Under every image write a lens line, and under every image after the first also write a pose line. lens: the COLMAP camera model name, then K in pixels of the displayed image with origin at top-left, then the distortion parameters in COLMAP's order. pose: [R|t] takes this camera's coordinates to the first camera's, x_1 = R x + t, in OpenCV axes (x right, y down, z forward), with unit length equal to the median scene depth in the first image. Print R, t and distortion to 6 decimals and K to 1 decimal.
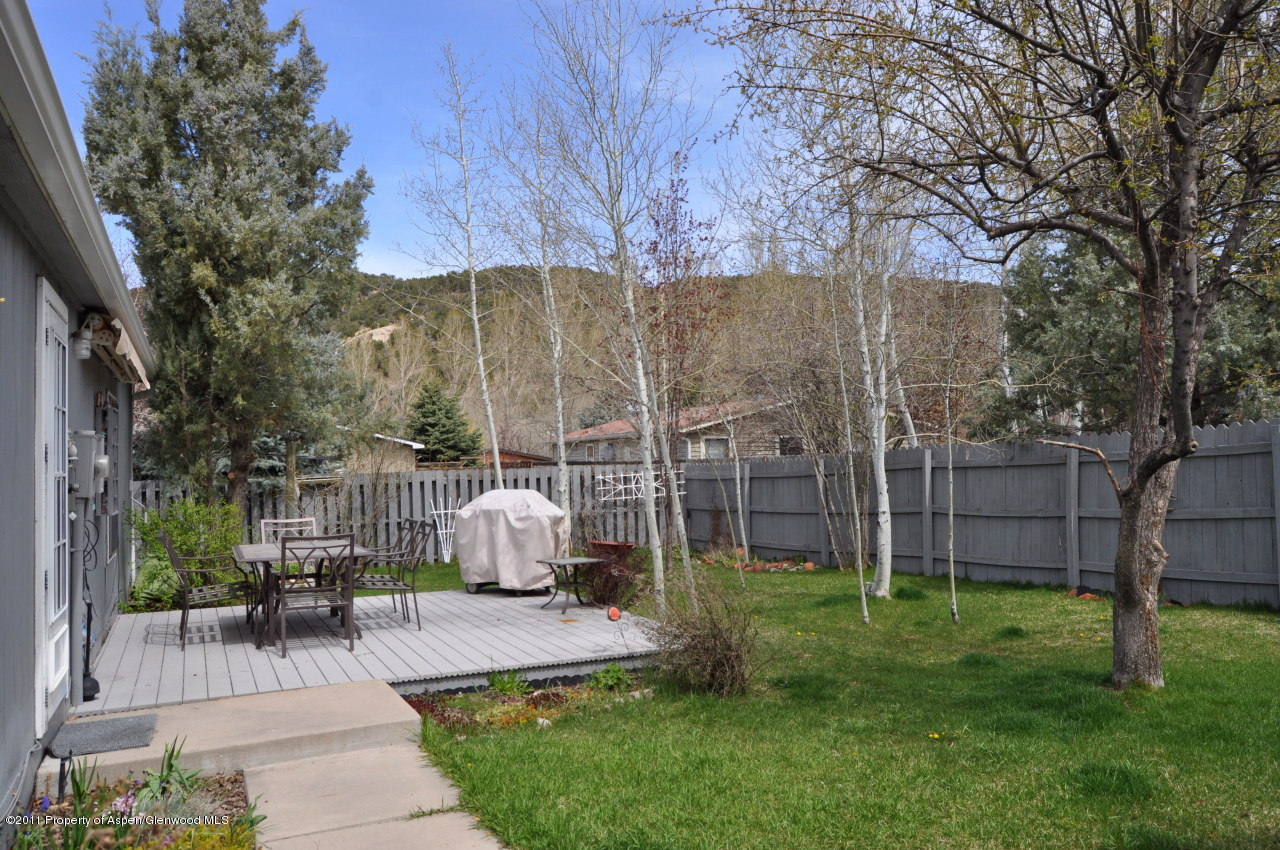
lens RADIAL K [[997.8, 0, 646.5], [0, 997.8, 423.4], [0, 0, 1]] dist [-0.012969, -0.000384]
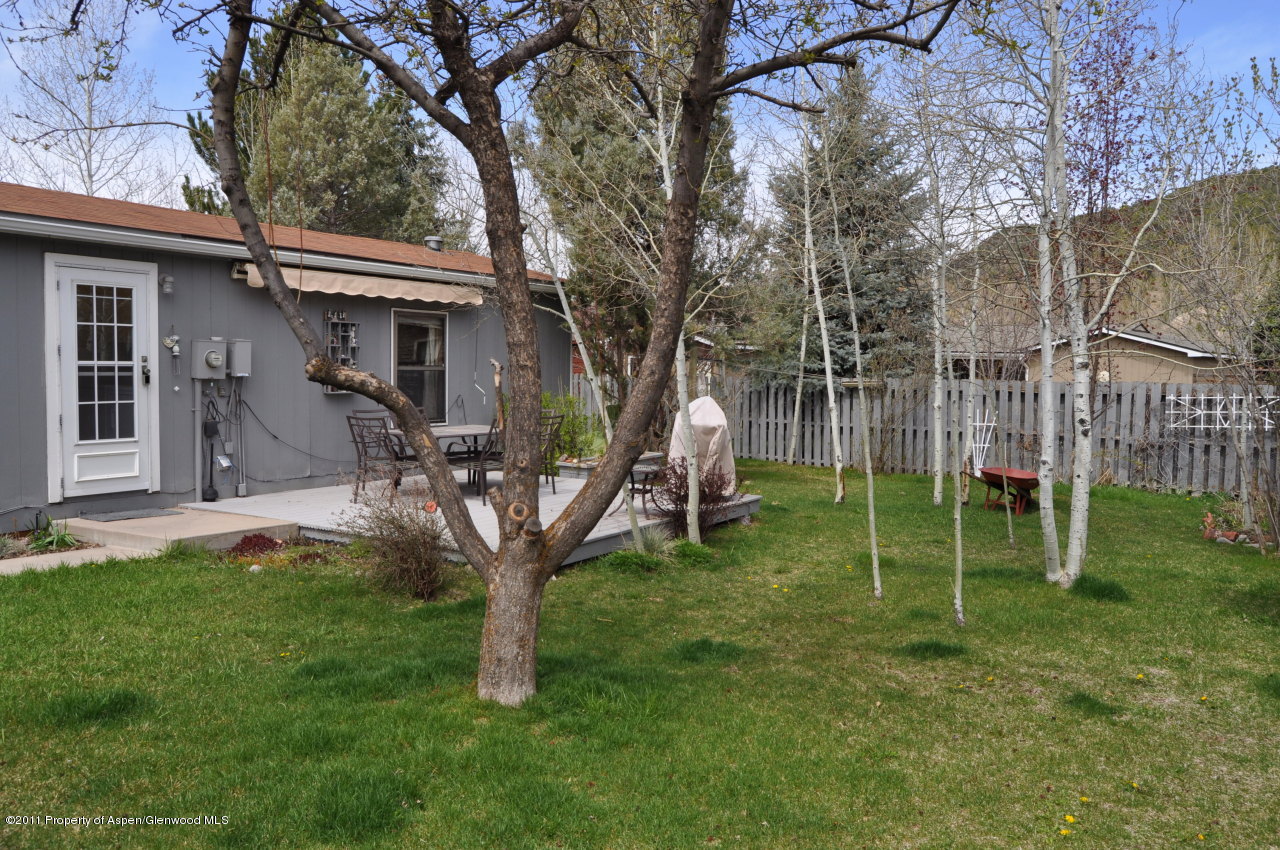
lens RADIAL K [[997.8, 0, 646.6], [0, 997.8, 422.0], [0, 0, 1]] dist [-0.012969, -0.000384]
pose [[0.553446, 0.081877, -0.828851, 0.372257], [-0.001144, 0.995230, 0.097549, -0.002616], [0.832884, -0.053040, 0.550900, 0.225035]]
